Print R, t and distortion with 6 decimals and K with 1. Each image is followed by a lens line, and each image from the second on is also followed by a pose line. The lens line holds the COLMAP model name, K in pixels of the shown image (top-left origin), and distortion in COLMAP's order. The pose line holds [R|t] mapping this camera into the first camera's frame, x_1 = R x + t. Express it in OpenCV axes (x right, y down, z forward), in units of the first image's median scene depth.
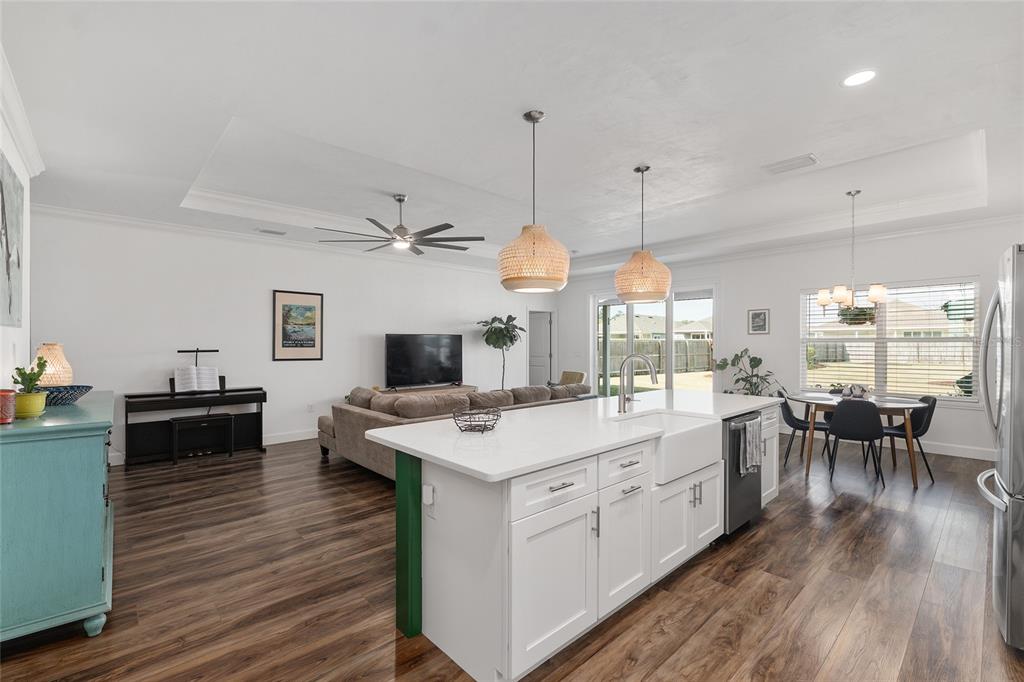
lens RADIAL K [[441.5, 0, 512.0], [0, 441.5, 341.0], [0, 0, 1]] dist [-0.001217, 0.000011]
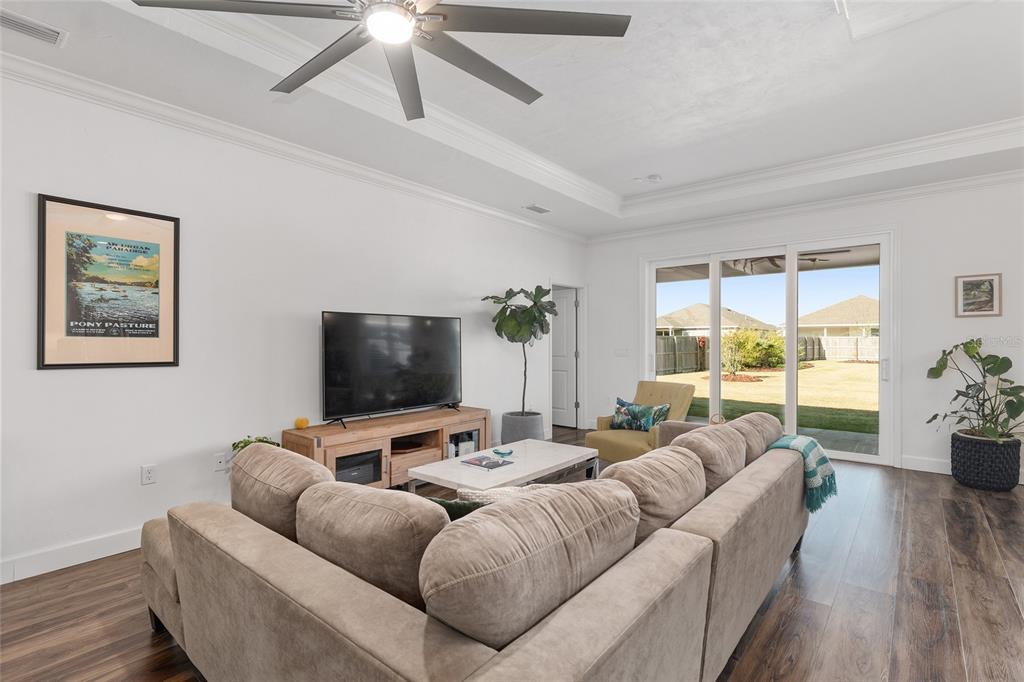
lens RADIAL K [[475.5, 0, 512.0], [0, 475.5, 341.0], [0, 0, 1]] dist [0.003040, 0.000432]
pose [[0.991175, -0.000028, 0.132557, -0.142126], [-0.000440, 0.999994, 0.003506, 0.014822], [-0.132557, -0.003533, 0.991169, 0.430625]]
